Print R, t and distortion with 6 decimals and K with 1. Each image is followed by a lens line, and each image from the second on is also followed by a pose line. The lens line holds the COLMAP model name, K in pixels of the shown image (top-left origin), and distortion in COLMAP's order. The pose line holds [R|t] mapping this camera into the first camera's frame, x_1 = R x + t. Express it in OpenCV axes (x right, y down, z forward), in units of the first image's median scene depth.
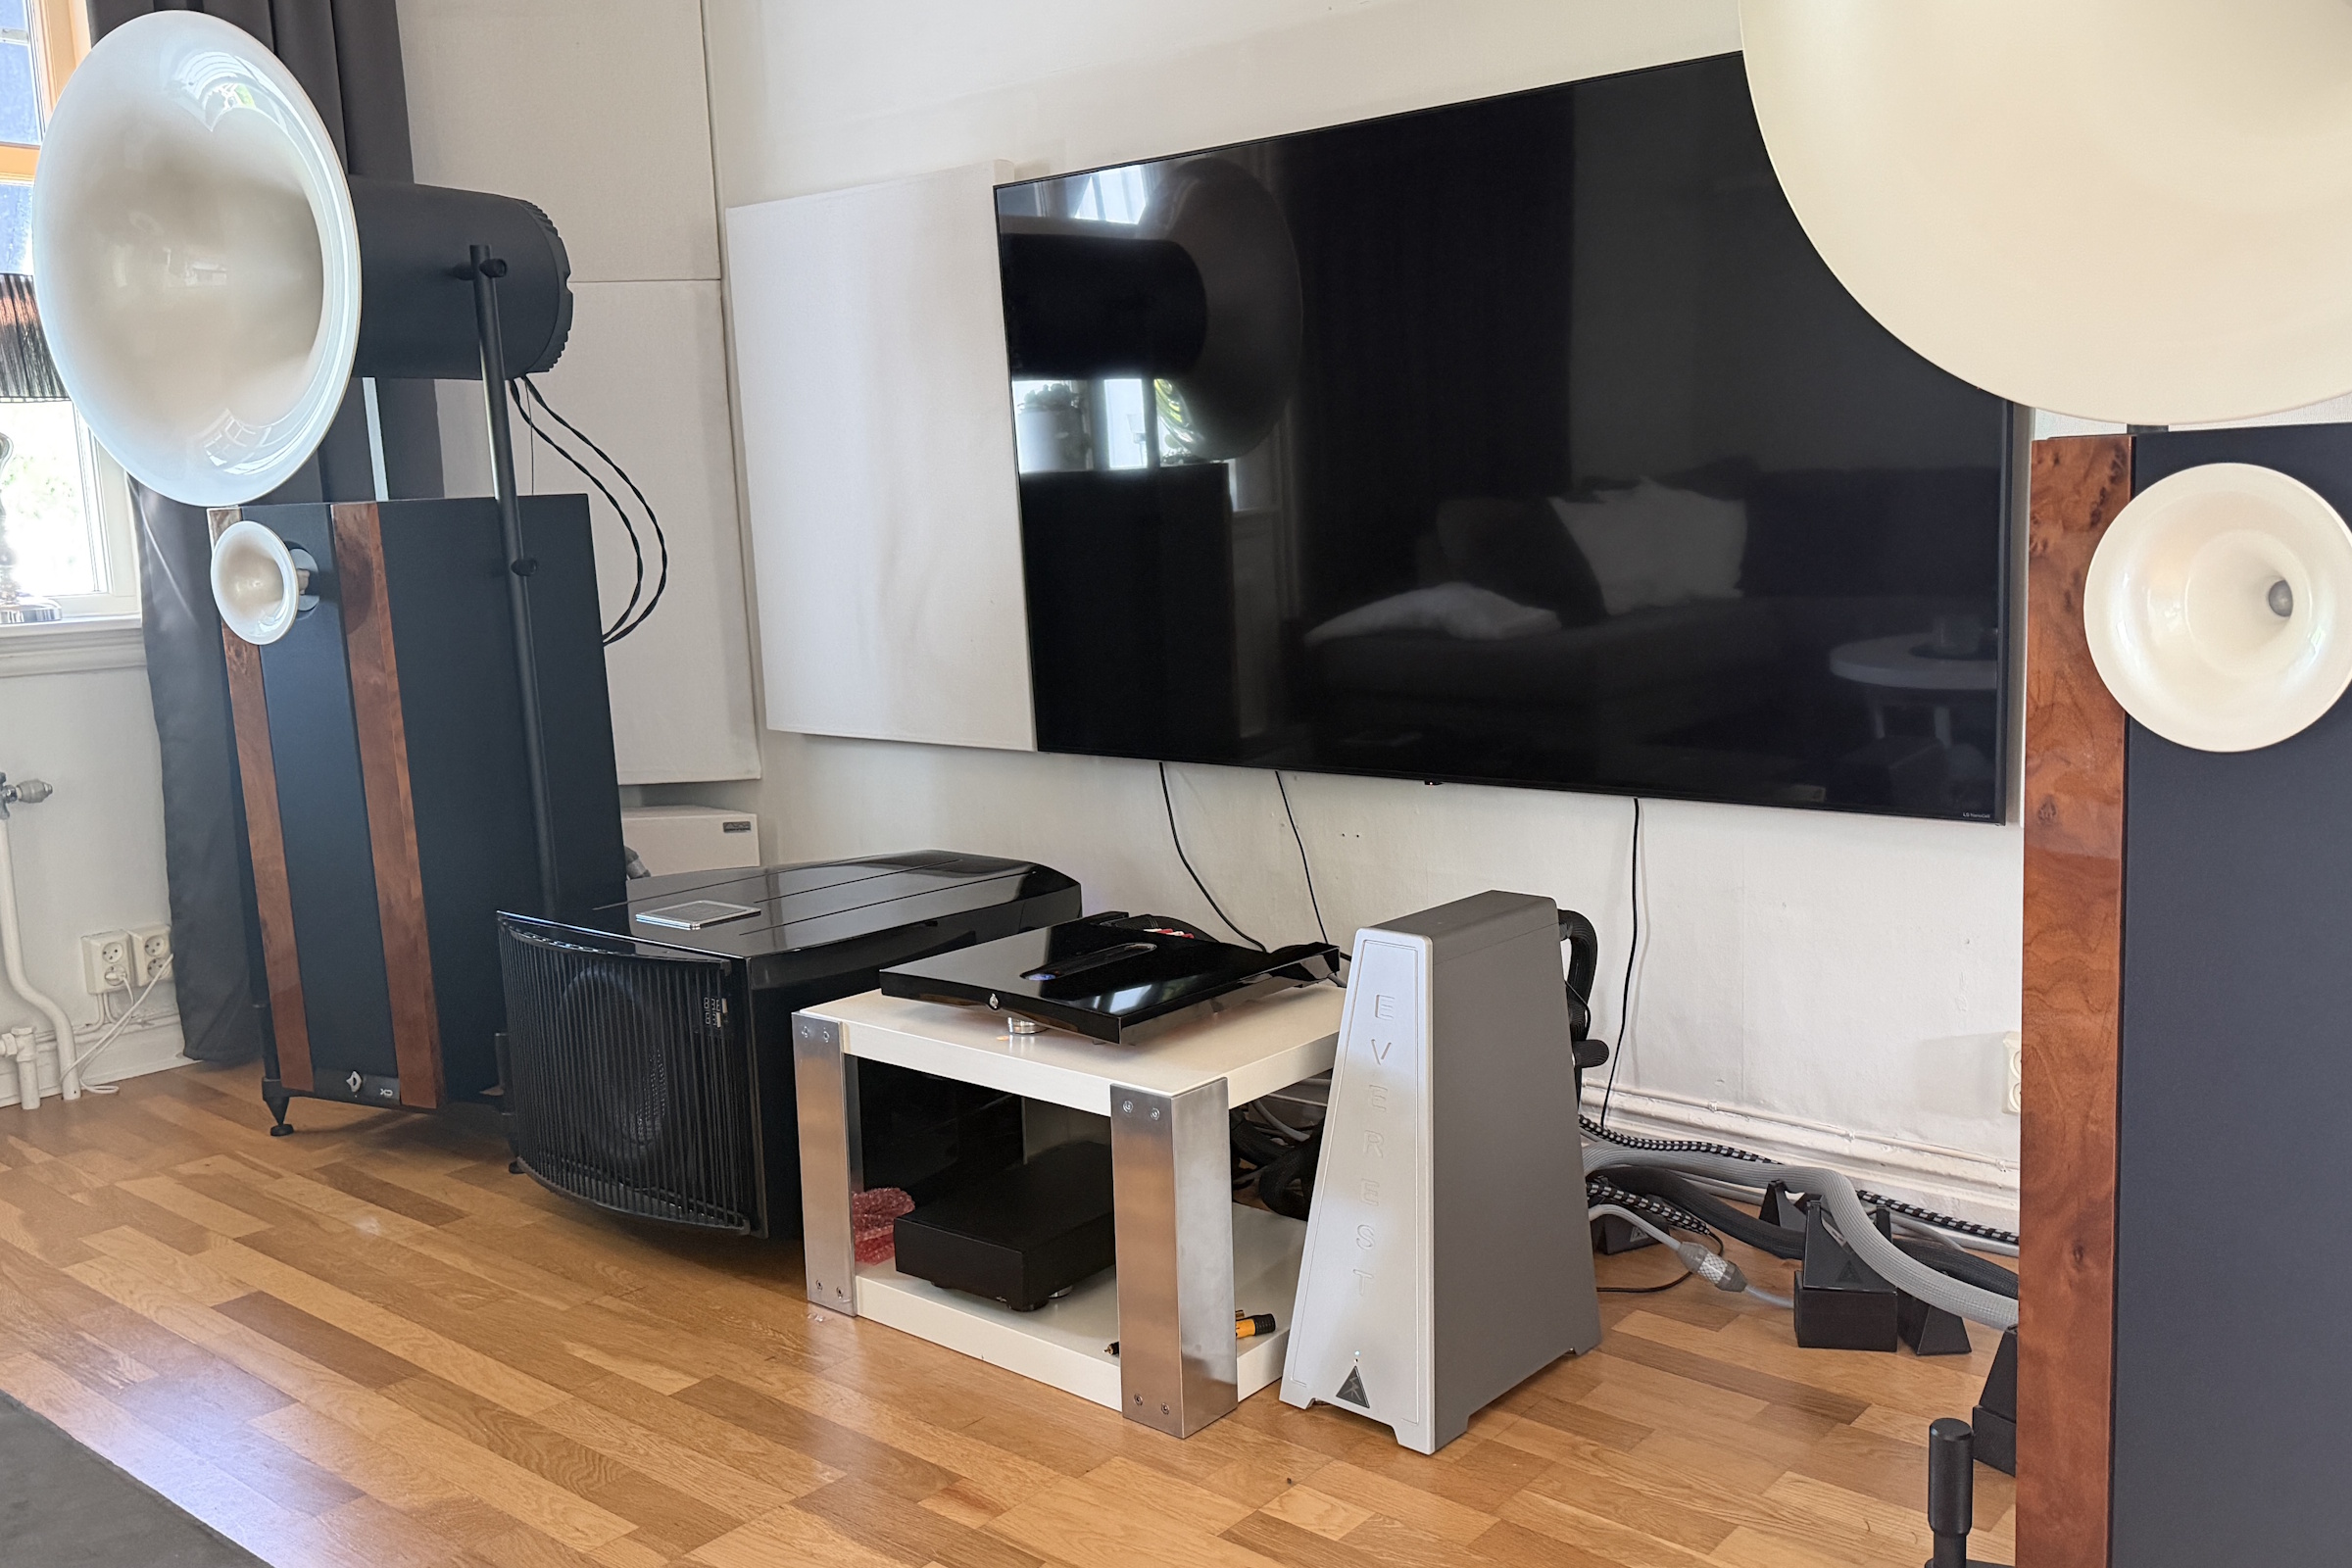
lens RADIAL K [[1950.6, 0, 1269.8], [0, 1950.6, 781.5], [0, 0, 1]] dist [0.021128, -0.000642]
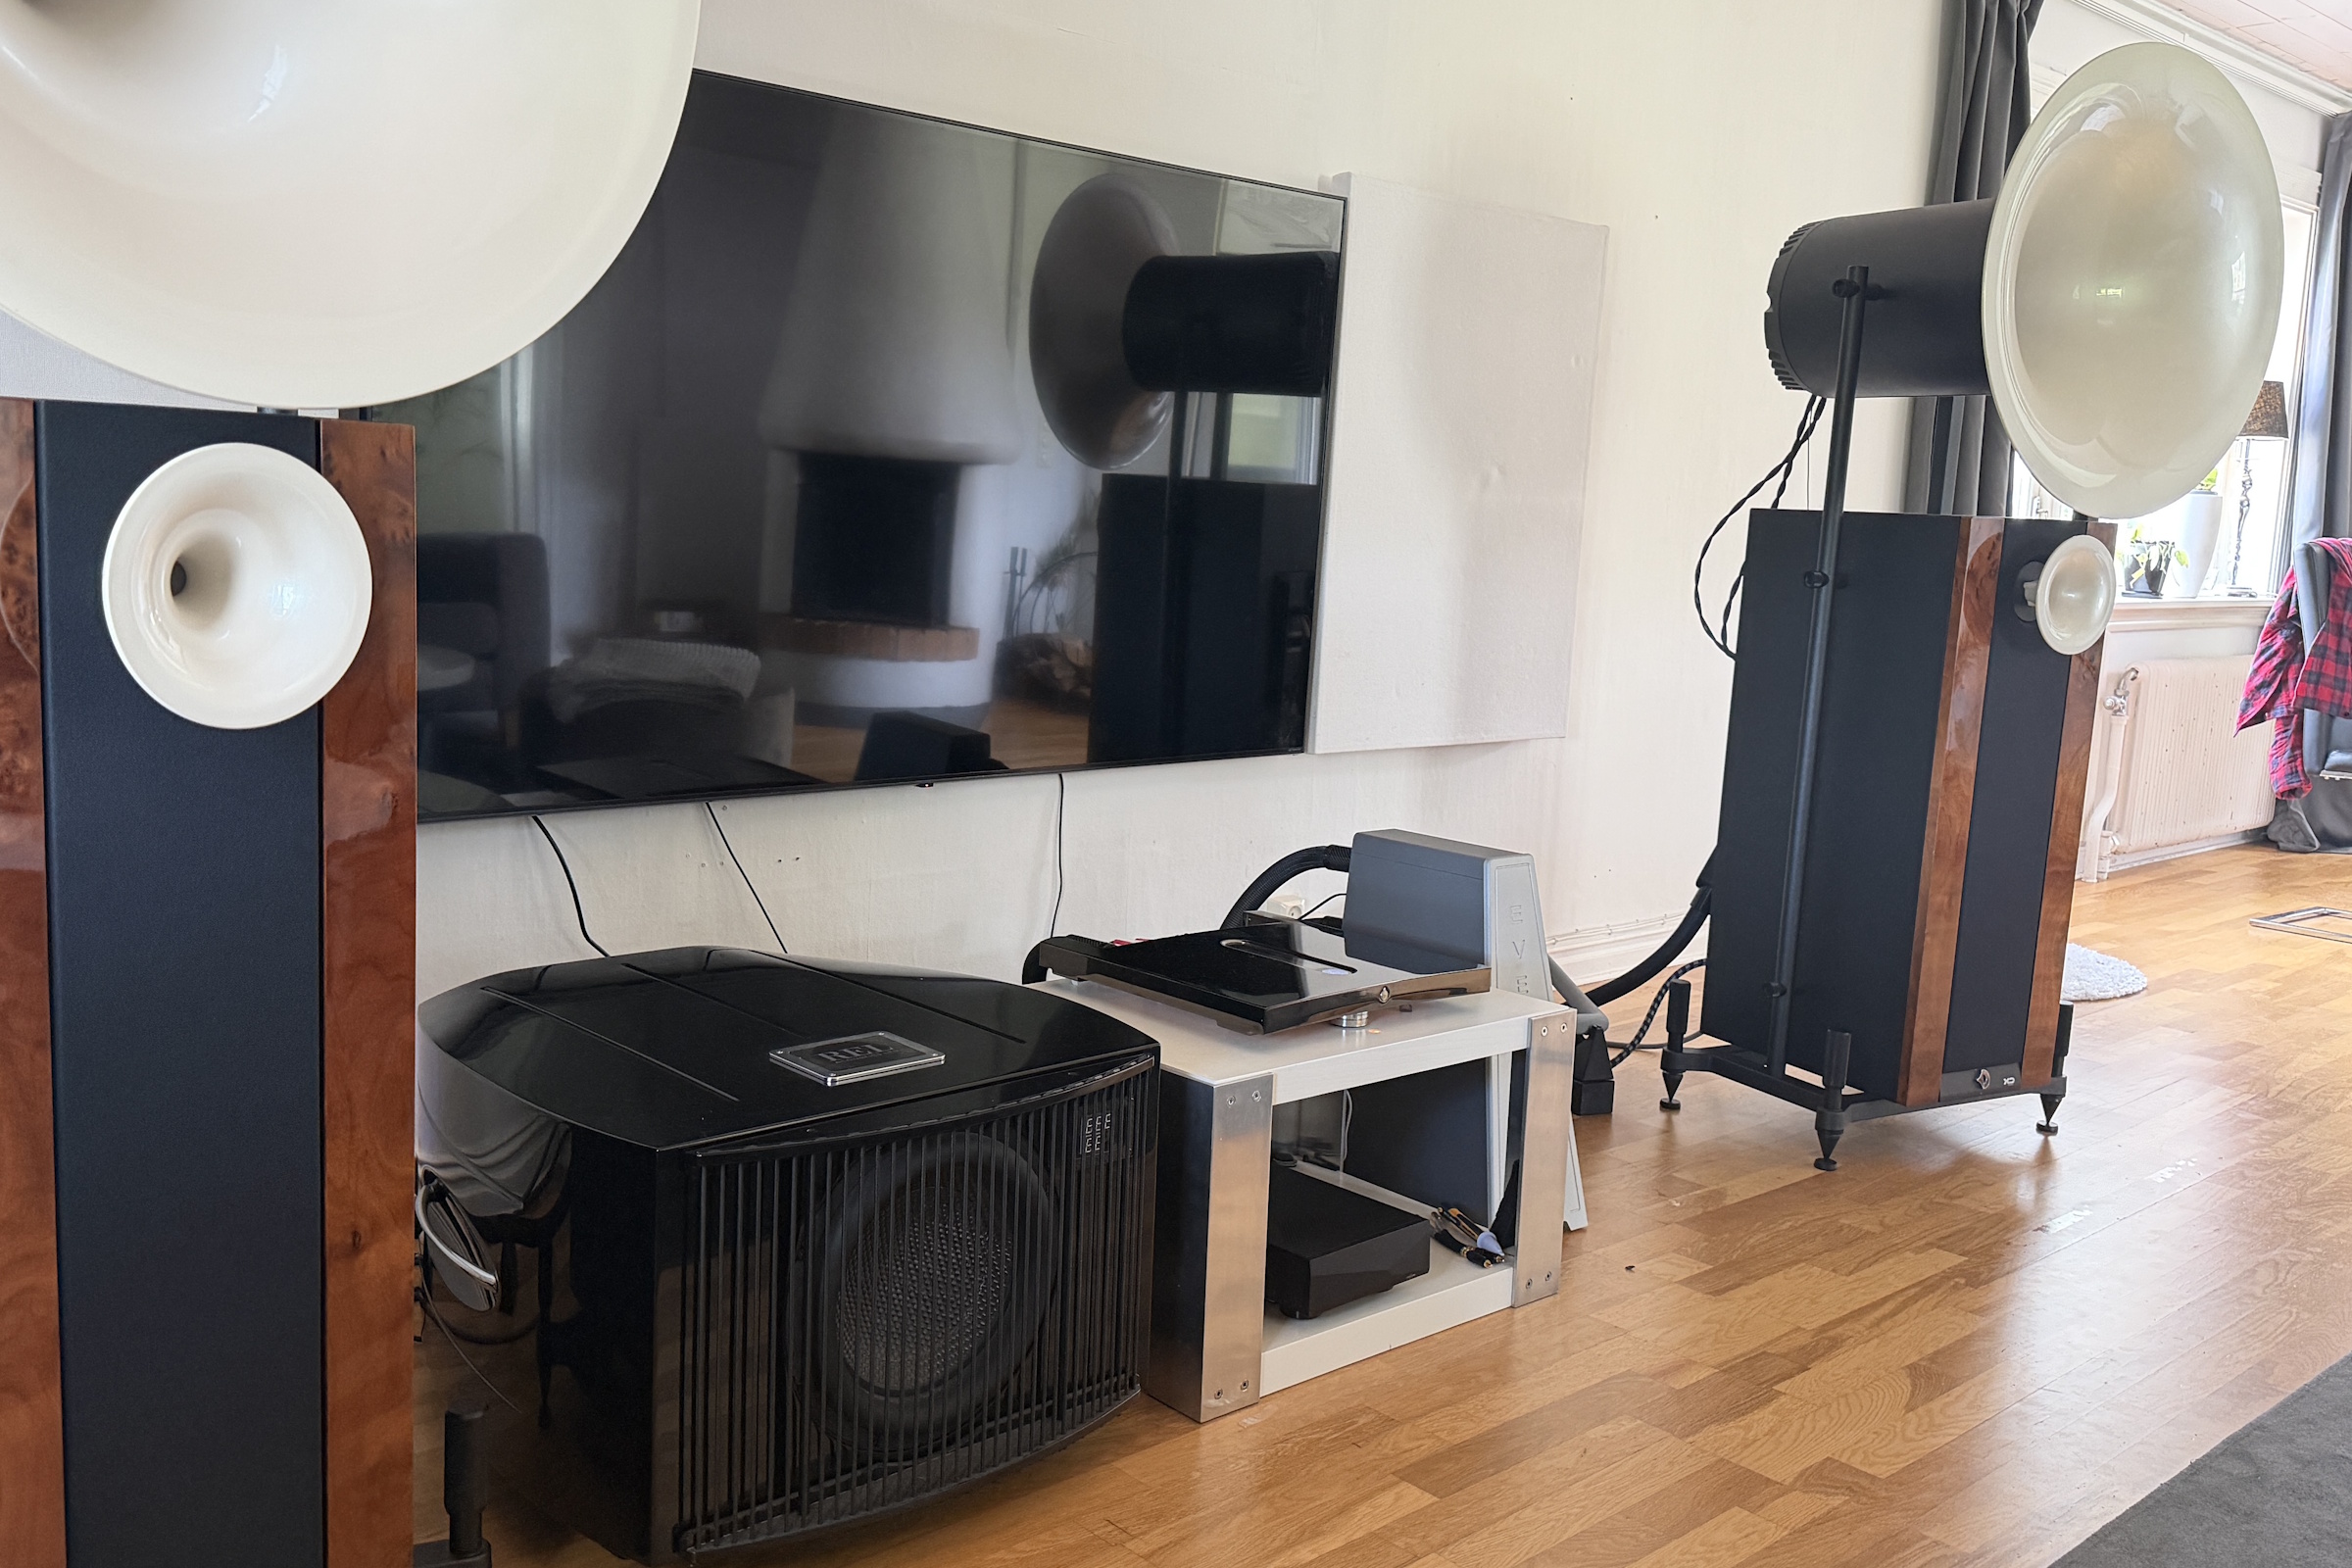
lens RADIAL K [[1958.8, 0, 1070.3], [0, 1958.8, 757.9], [0, 0, 1]] dist [0.015943, 0.000115]
pose [[0.196259, -0.083850, 0.976960, -1.081308], [0.102500, 0.992633, 0.064604, -0.086508], [-0.975180, 0.087459, 0.203408, 0.872325]]
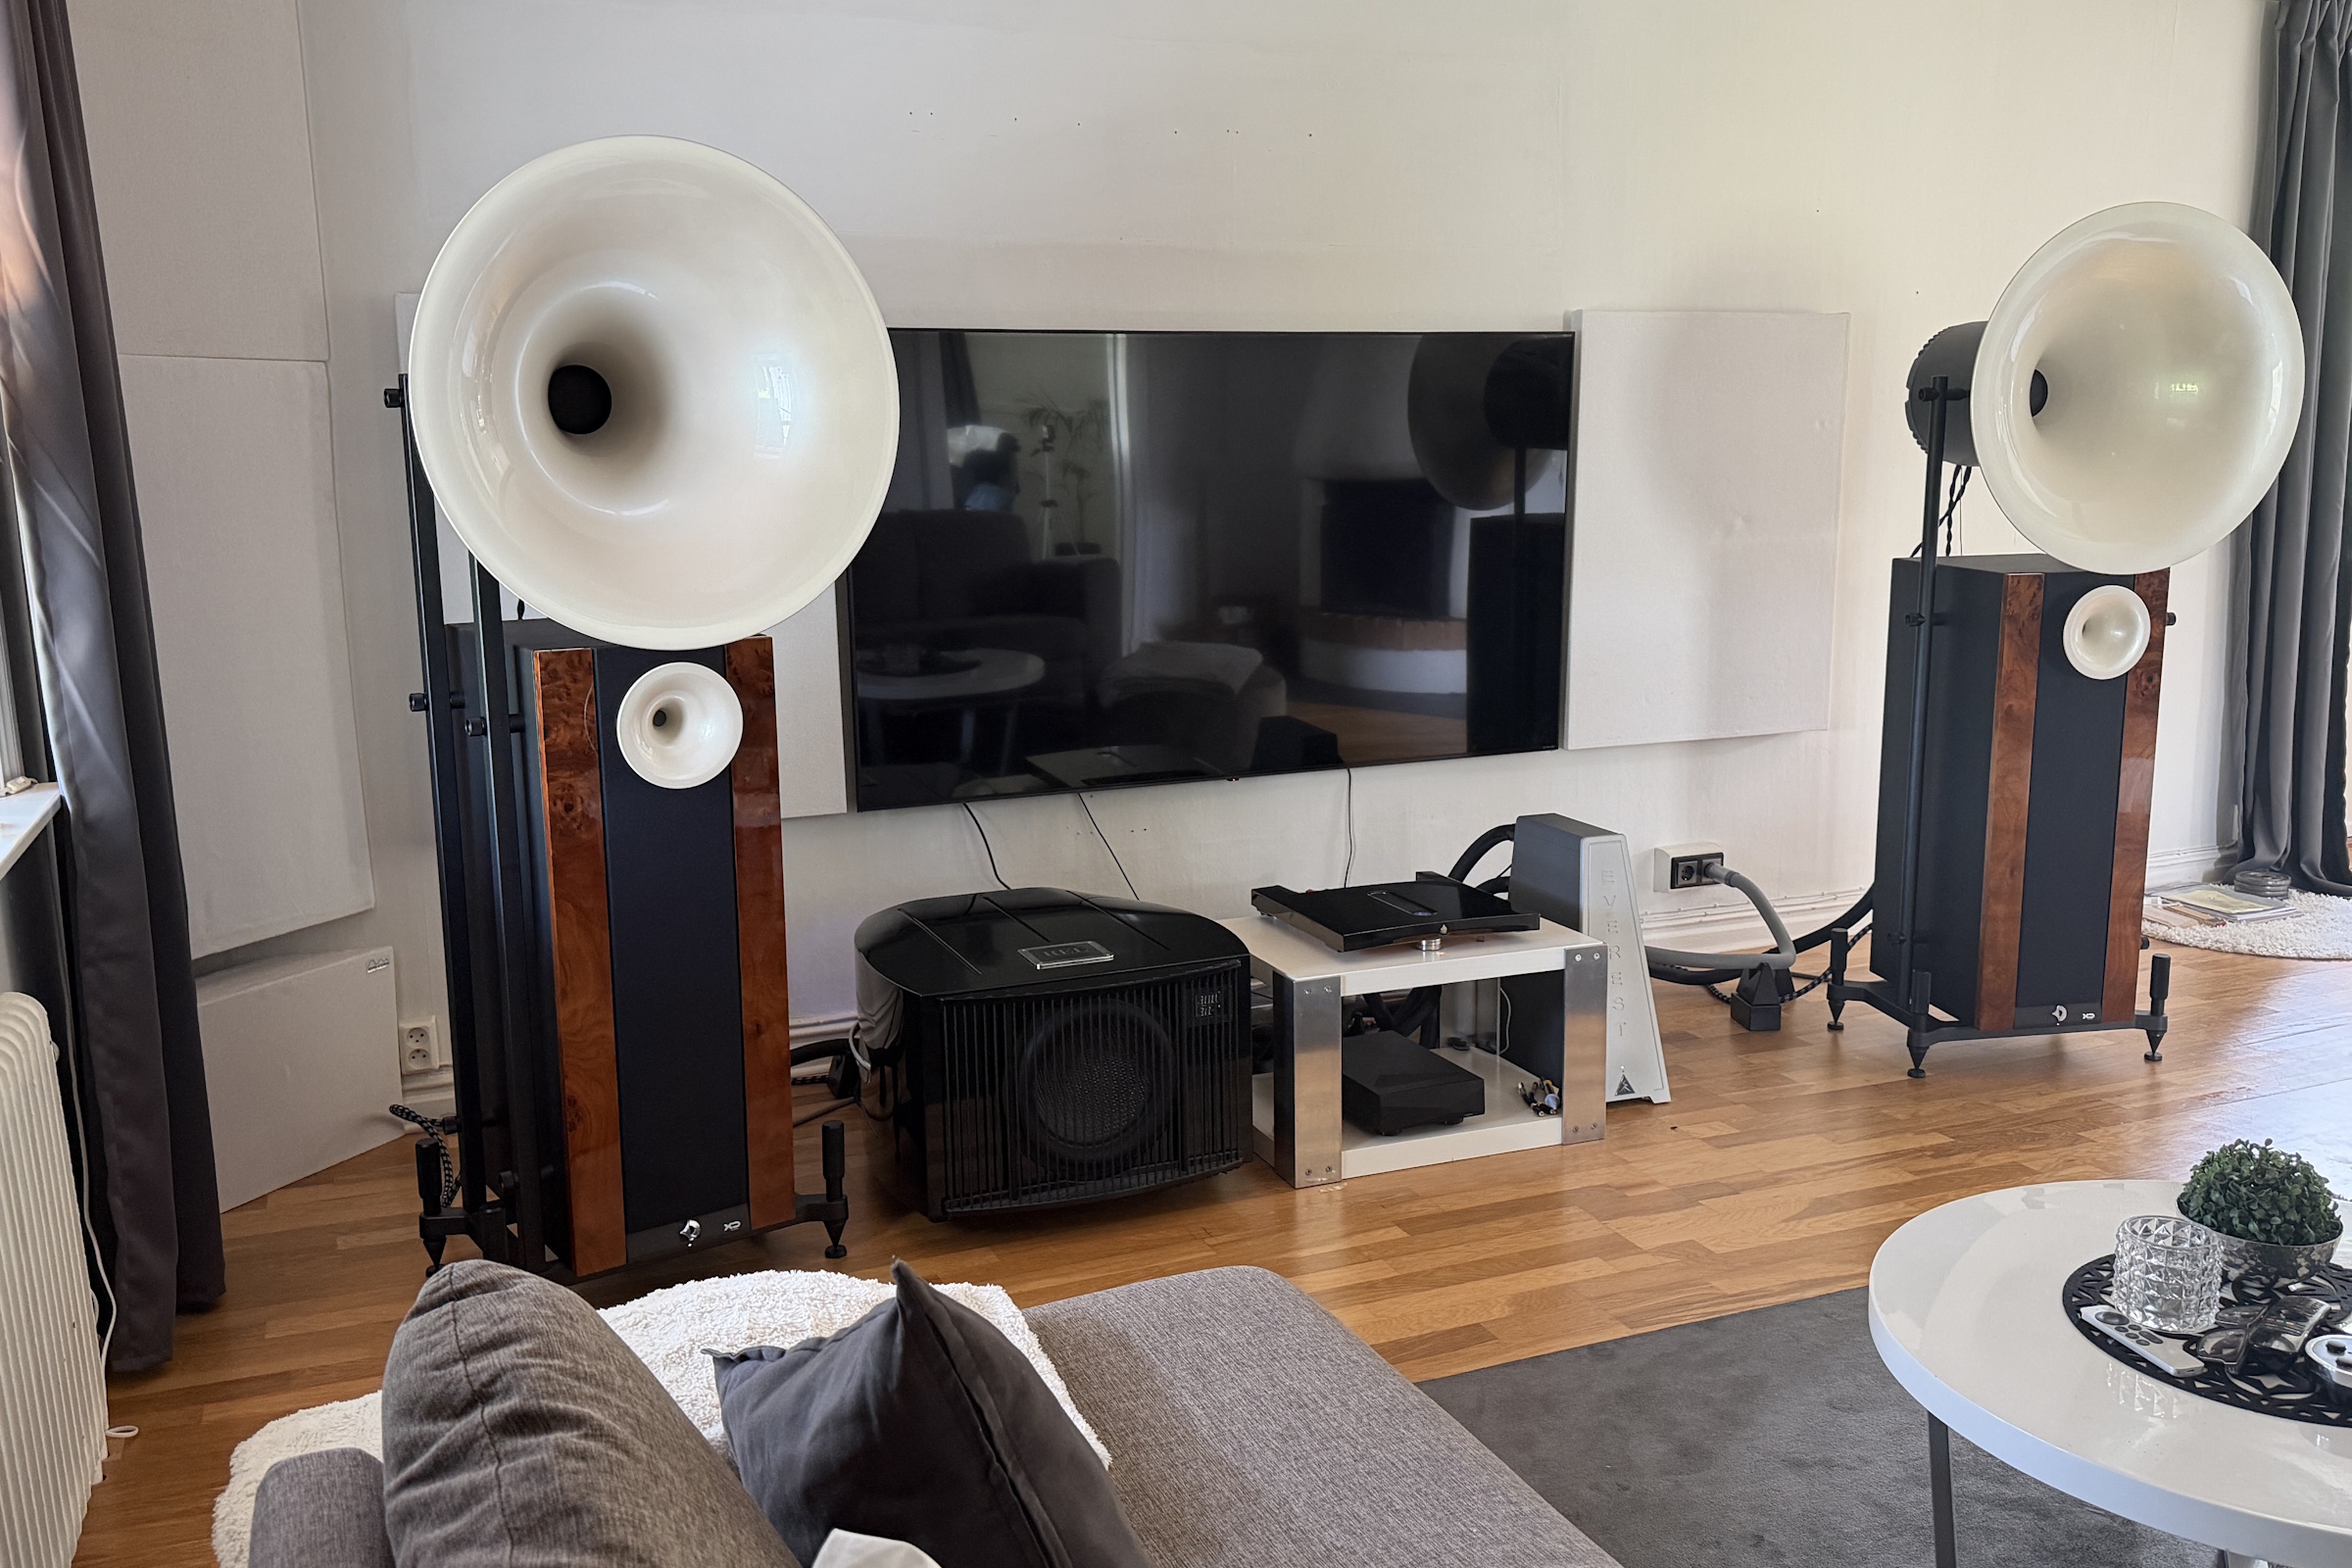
lens RADIAL K [[1962.0, 0, 1176.0], [0, 1962.0, 784.0], [0, 0, 1]] dist [0.028703, -0.002181]
pose [[0.487315, -0.126489, 0.864016, -1.467508], [0.126147, 0.989272, 0.073677, -0.133486], [-0.864066, 0.073089, 0.498043, 0.370644]]
